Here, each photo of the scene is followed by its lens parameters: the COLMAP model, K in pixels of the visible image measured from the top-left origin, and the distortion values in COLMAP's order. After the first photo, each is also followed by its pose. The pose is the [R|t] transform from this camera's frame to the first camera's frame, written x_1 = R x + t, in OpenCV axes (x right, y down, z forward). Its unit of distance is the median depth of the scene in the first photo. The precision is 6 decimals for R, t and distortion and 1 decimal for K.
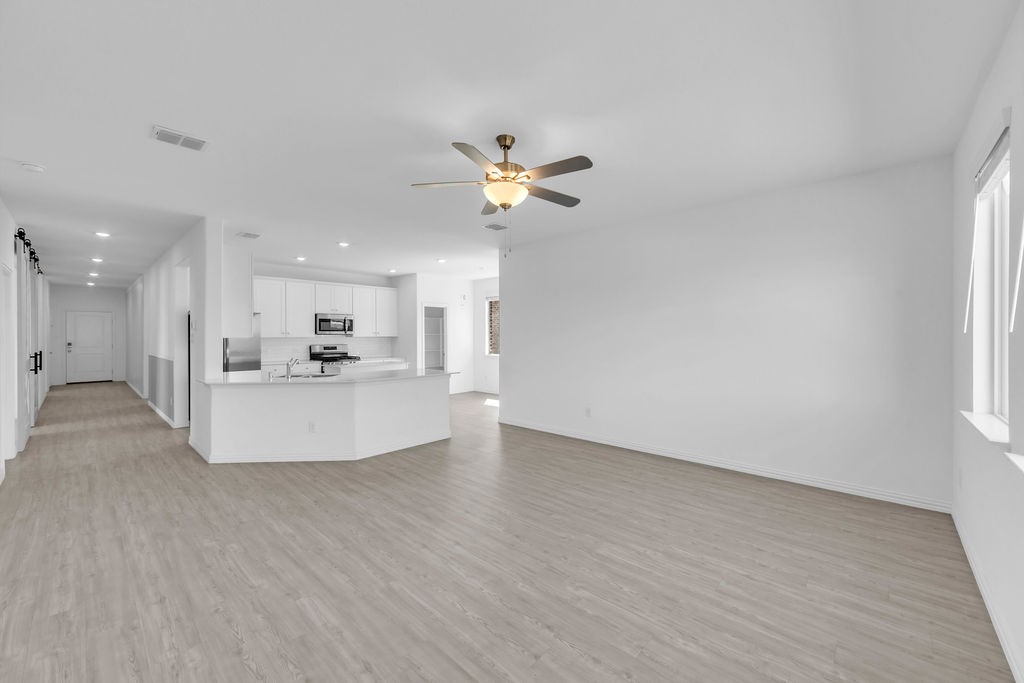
lens RADIAL K [[402.2, 0, 512.8], [0, 402.2, 336.4], [0, 0, 1]] dist [-0.000779, -0.000409]
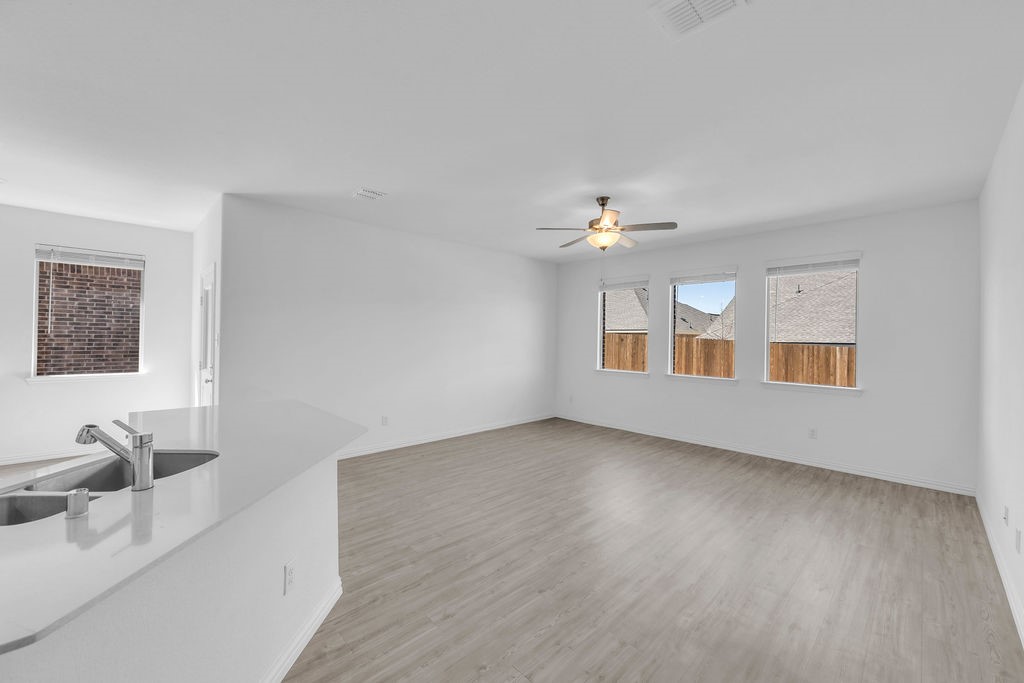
lens RADIAL K [[402.2, 0, 512.8], [0, 402.2, 336.4], [0, 0, 1]] dist [-0.000779, -0.000409]
pose [[0.054684, 0.006602, 0.998482, -1.046378], [-0.007699, 0.999951, -0.006190, -0.011810], [-0.998474, -0.007349, 0.054733, 0.906399]]
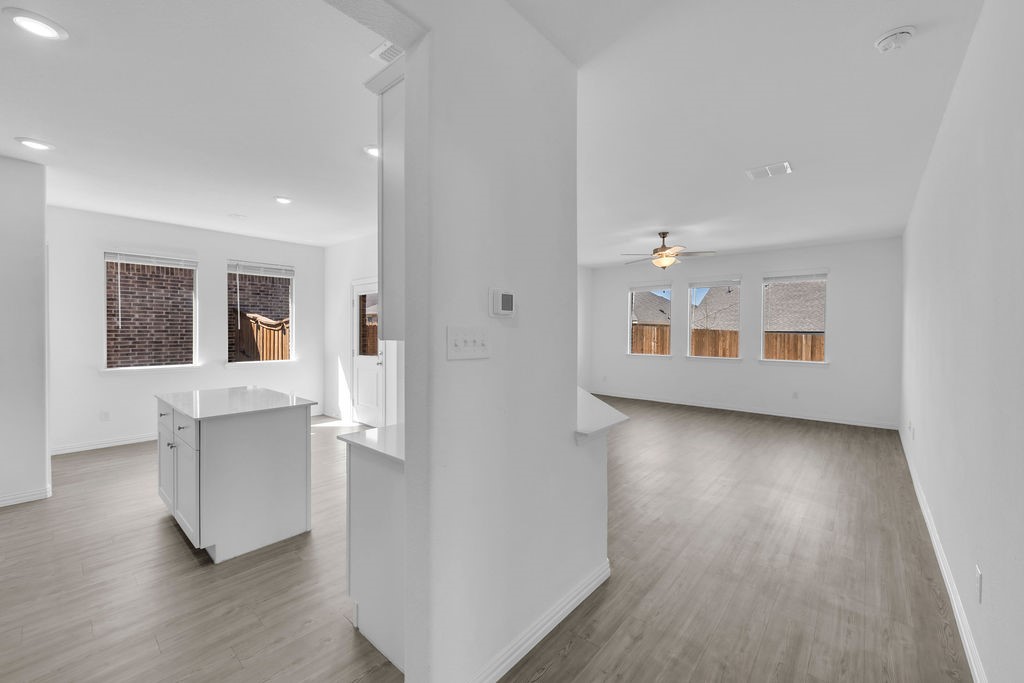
lens RADIAL K [[409.2, 0, 512.8], [0, 409.2, 335.2], [0, 0, 1]] dist [0.000292, 0.000055]
pose [[-0.028497, -0.012806, 0.999512, -1.244606], [0.000598, 0.999918, 0.012828, -0.012980], [-0.999594, 0.000963, -0.028487, 1.089852]]
